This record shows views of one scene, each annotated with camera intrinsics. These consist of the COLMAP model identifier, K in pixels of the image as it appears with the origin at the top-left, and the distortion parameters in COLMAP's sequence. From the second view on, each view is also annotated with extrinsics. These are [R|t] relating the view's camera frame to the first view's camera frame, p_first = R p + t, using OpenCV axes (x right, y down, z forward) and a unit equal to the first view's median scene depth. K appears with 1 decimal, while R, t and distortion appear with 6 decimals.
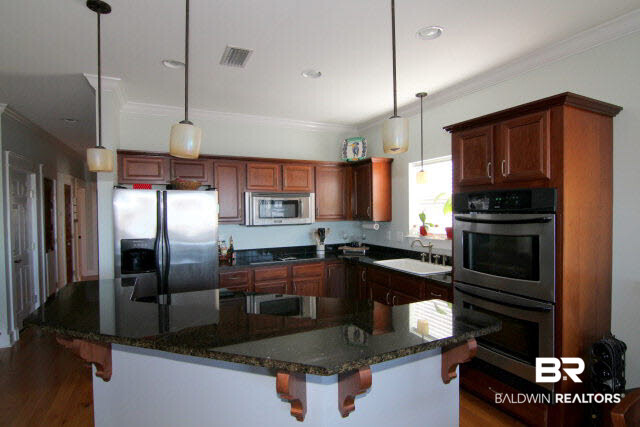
lens RADIAL K [[333.1, 0, 320.8], [0, 333.1, 212.9], [0, 0, 1]] dist [-0.009447, -0.001575]
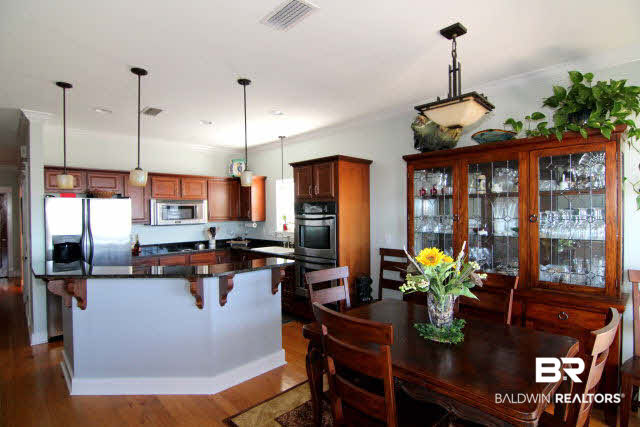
lens RADIAL K [[333.1, 0, 324.6], [0, 333.1, 212.6], [0, 0, 1]] dist [-0.009447, -0.001575]
pose [[0.948961, -0.001682, 0.315389, 0.007381], [0.005722, 0.999913, -0.011887, 0.007990], [-0.315342, 0.013085, 0.948888, -0.439559]]
